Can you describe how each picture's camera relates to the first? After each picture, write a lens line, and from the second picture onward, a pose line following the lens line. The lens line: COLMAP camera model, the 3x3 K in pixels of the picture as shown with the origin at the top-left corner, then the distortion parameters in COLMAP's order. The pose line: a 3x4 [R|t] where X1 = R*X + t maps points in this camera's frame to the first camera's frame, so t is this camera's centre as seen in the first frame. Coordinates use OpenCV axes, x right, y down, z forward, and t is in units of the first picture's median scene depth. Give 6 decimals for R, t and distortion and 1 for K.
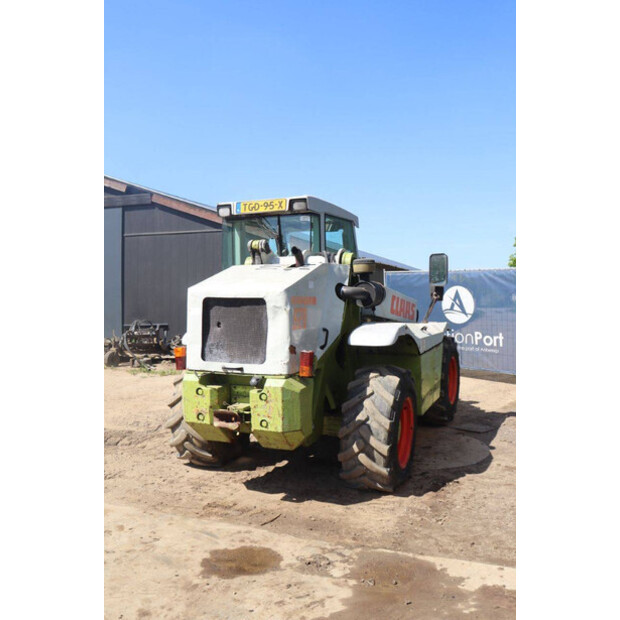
lens RADIAL K [[552.7, 0, 310.0], [0, 552.7, 310.0], [0, 0, 1]] dist [-0.010000, -0.112782]
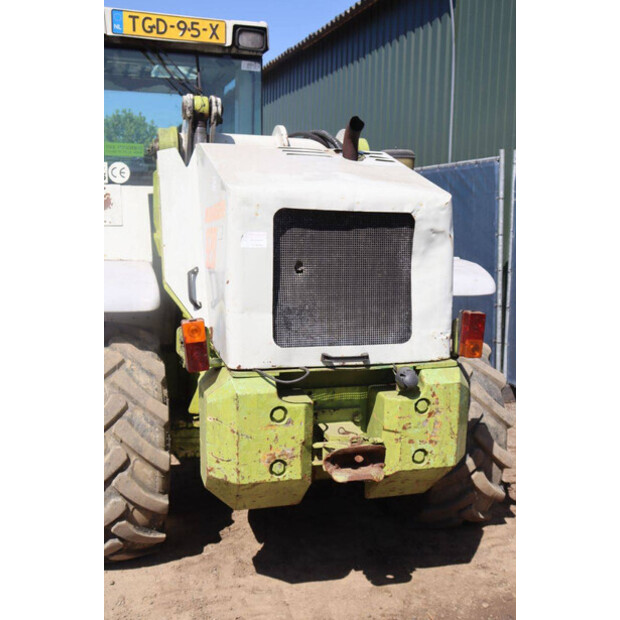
lens RADIAL K [[712.5, 0, 309.1], [0, 712.5, 301.6], [0, 0, 1]] dist [-0.000101, 0.024768]
pose [[0.771103, -0.054780, 0.634350, -0.552741], [-0.006057, 0.995616, 0.093341, -0.001332], [-0.636682, -0.075818, 0.767390, 0.534604]]
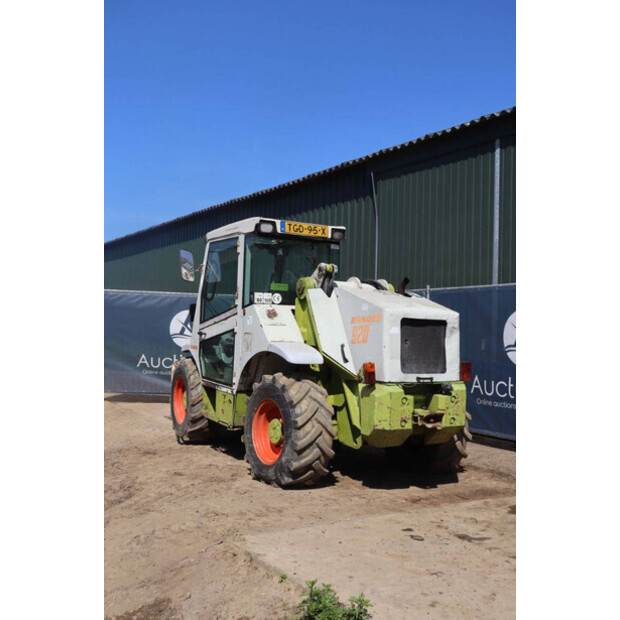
lens RADIAL K [[666.1, 0, 310.0], [0, 666.1, 310.0], [0, 0, 1]] dist [-0.008851, -0.006140]
pose [[0.604172, 0.044420, 0.795615, -1.412425], [-0.009739, 0.998782, -0.048367, 0.029858], [-0.796795, 0.021473, 0.603869, 0.325269]]
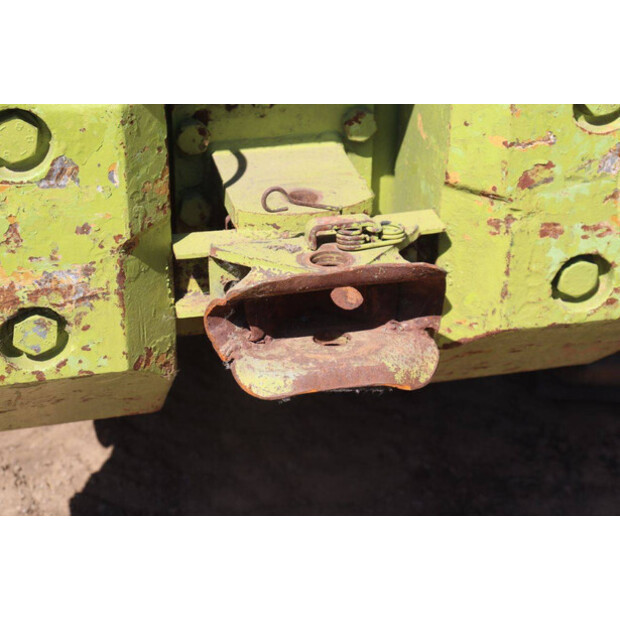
lens RADIAL K [[1478.9, 0, 310.0], [0, 1478.9, 310.0], [0, 0, 1]] dist [0.371335, 0.054222]
pose [[0.796526, -0.271598, 0.540167, -0.327979], [0.000510, 0.893724, 0.448616, 0.040365], [-0.604604, -0.357059, 0.712013, 0.730467]]
